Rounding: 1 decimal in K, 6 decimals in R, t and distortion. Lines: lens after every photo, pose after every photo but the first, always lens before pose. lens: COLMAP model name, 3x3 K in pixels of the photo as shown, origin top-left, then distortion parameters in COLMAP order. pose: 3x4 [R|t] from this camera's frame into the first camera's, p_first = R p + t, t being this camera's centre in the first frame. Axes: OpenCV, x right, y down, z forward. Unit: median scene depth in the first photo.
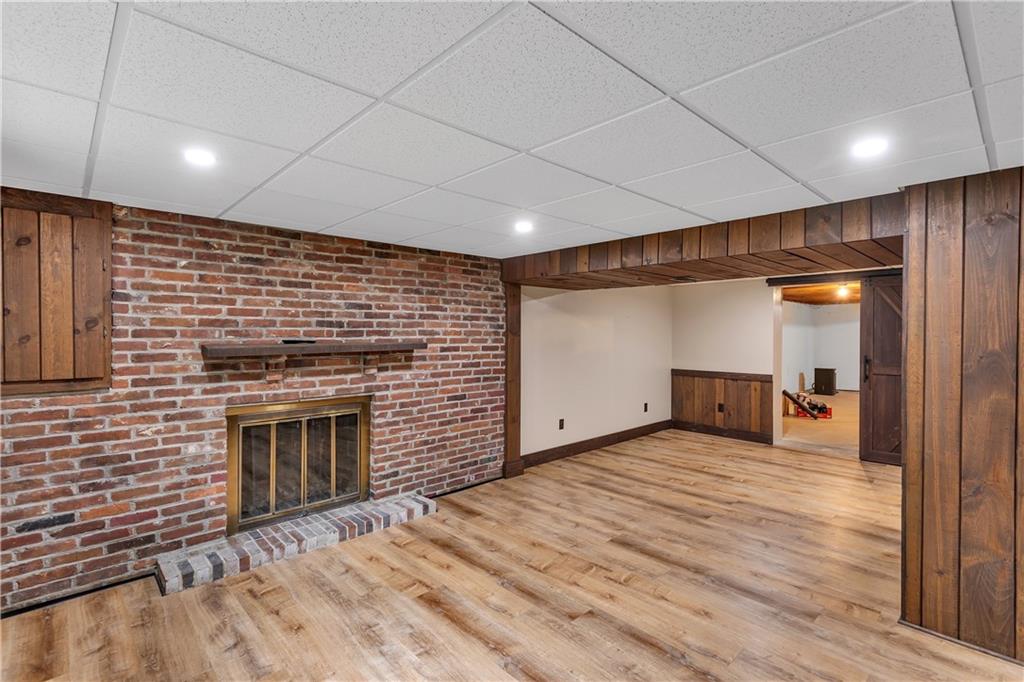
lens RADIAL K [[481.3, 0, 506.3], [0, 481.3, 339.7], [0, 0, 1]] dist [0.002236, 0.001763]
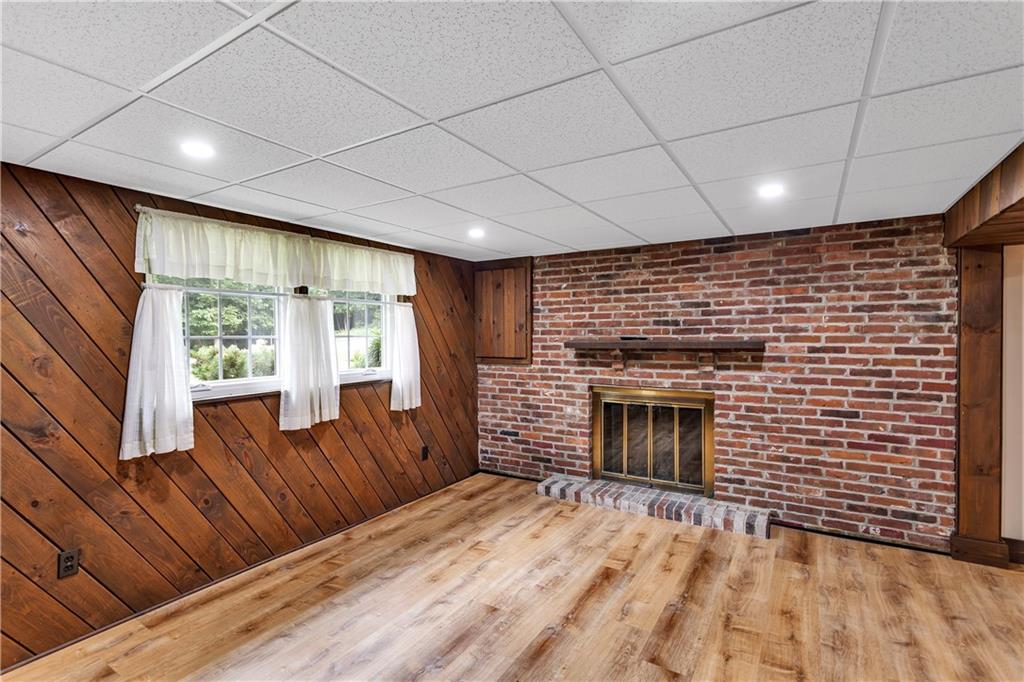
lens RADIAL K [[481.3, 0, 506.2], [0, 481.3, 338.7], [0, 0, 1]] dist [0.002236, 0.001763]
pose [[0.258426, 0.007081, -0.966005, 0.627577], [-0.005376, 0.999968, 0.005892, -0.000530], [0.966016, 0.003670, 0.258455, 0.366771]]
